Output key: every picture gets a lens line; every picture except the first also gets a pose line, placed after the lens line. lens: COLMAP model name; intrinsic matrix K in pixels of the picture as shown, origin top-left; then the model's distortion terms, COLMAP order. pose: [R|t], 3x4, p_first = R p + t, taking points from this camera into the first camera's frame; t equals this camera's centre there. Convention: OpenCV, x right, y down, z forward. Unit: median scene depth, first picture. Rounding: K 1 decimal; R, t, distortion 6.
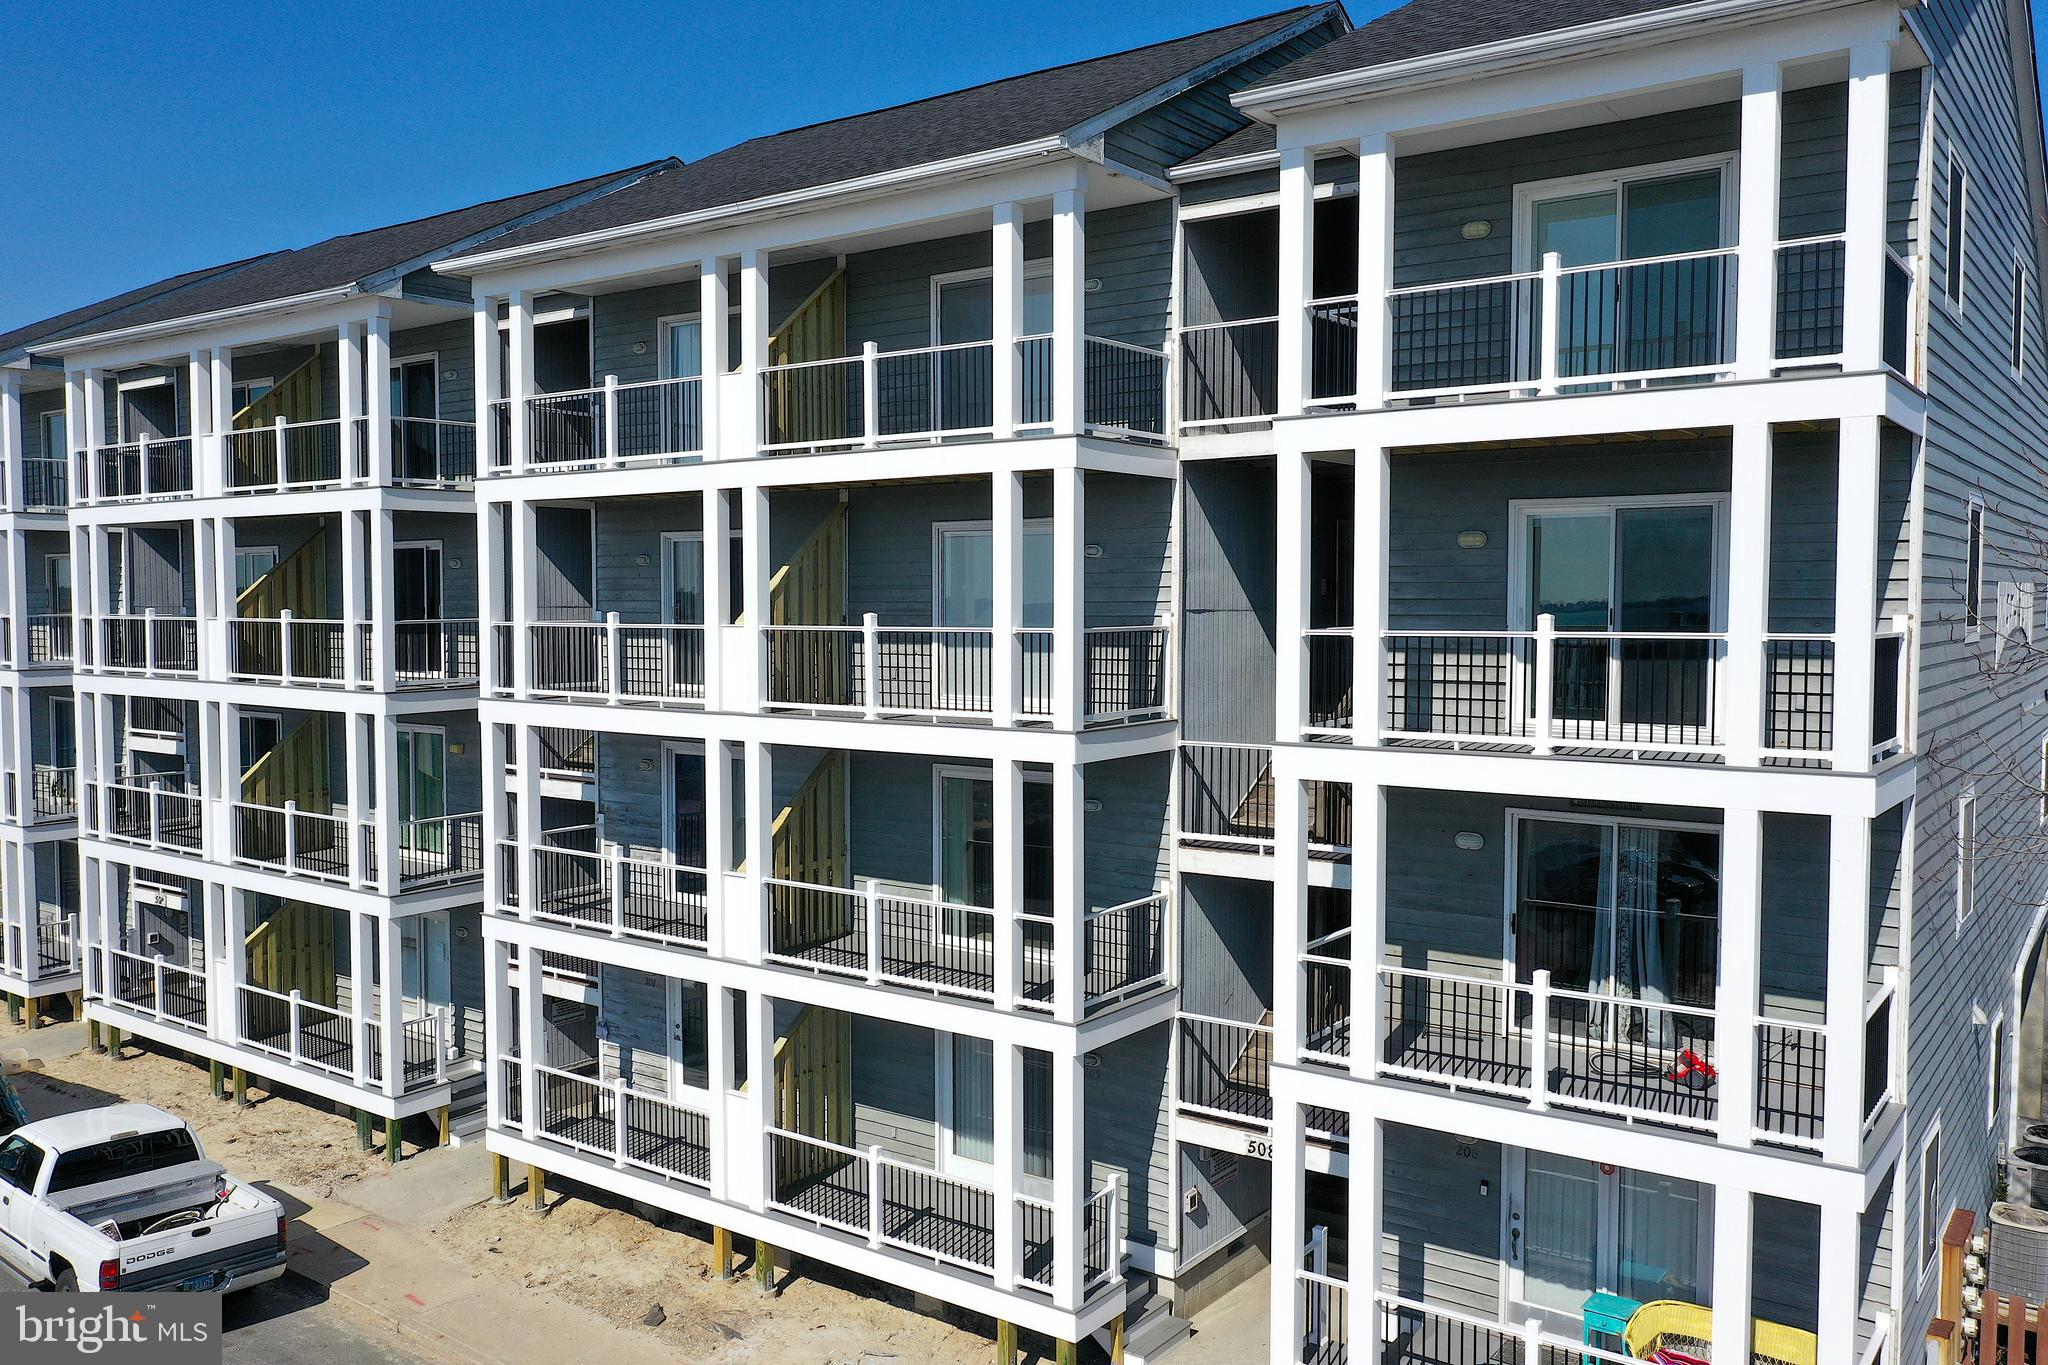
lens RADIAL K [[1620.7, 0, 1024.0], [0, 1620.7, 682.5], [0, 0, 1]] dist [0.006554, -0.006669]
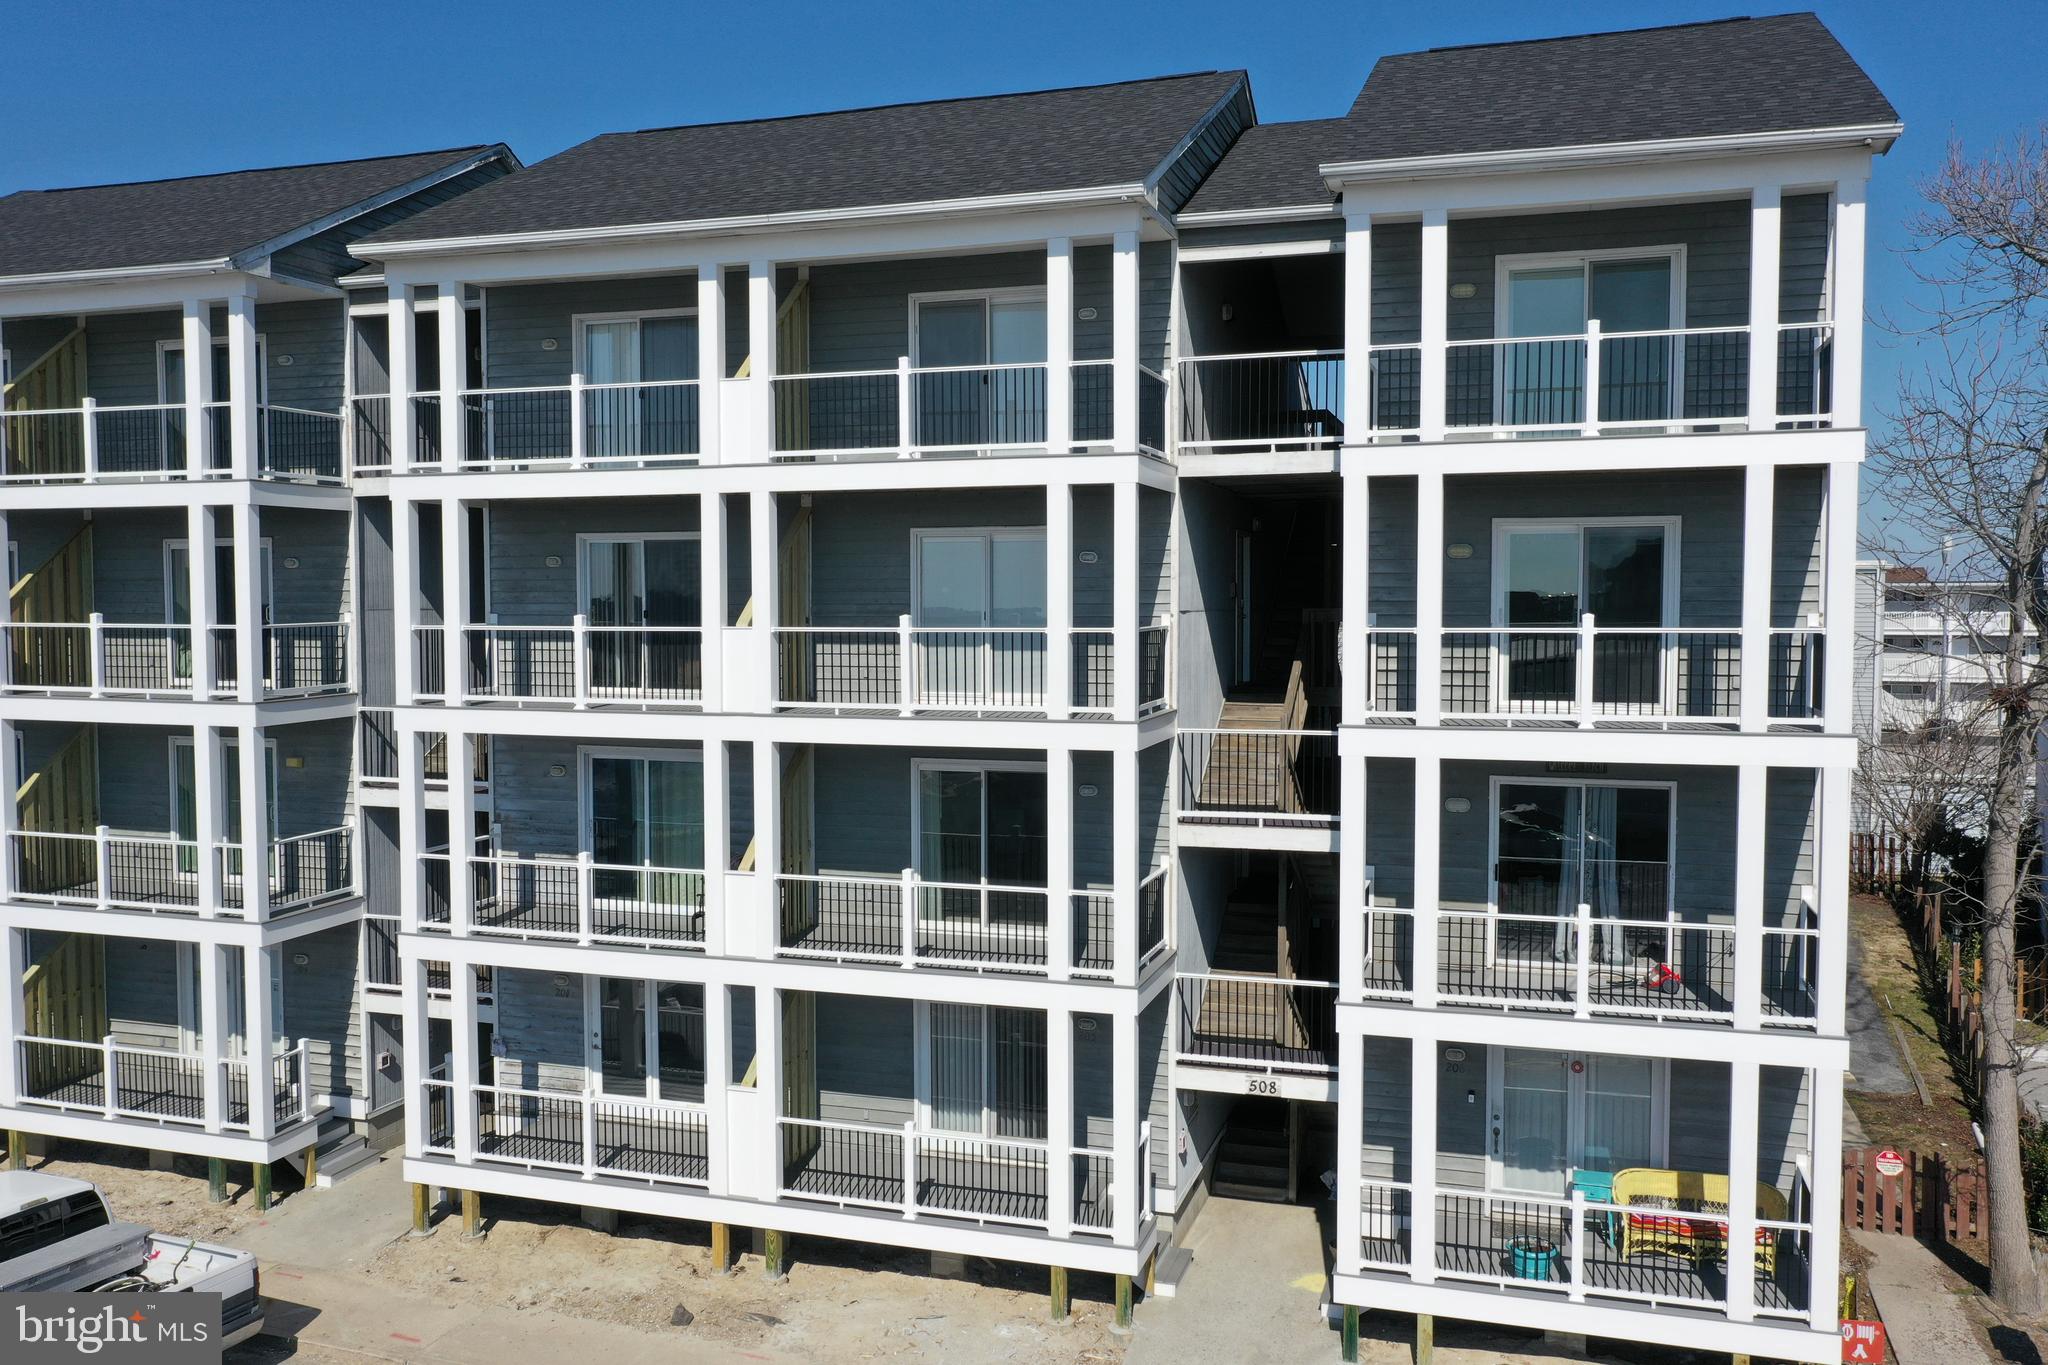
lens RADIAL K [[1620.7, 0, 1024.0], [0, 1620.7, 682.5], [0, 0, 1]] dist [0.006554, -0.006669]
pose [[0.948465, -0.017969, 0.316372, -0.324574], [0.017417, 0.999838, 0.004571, -0.002412], [-0.316403, 0.001175, 0.948624, -0.019528]]
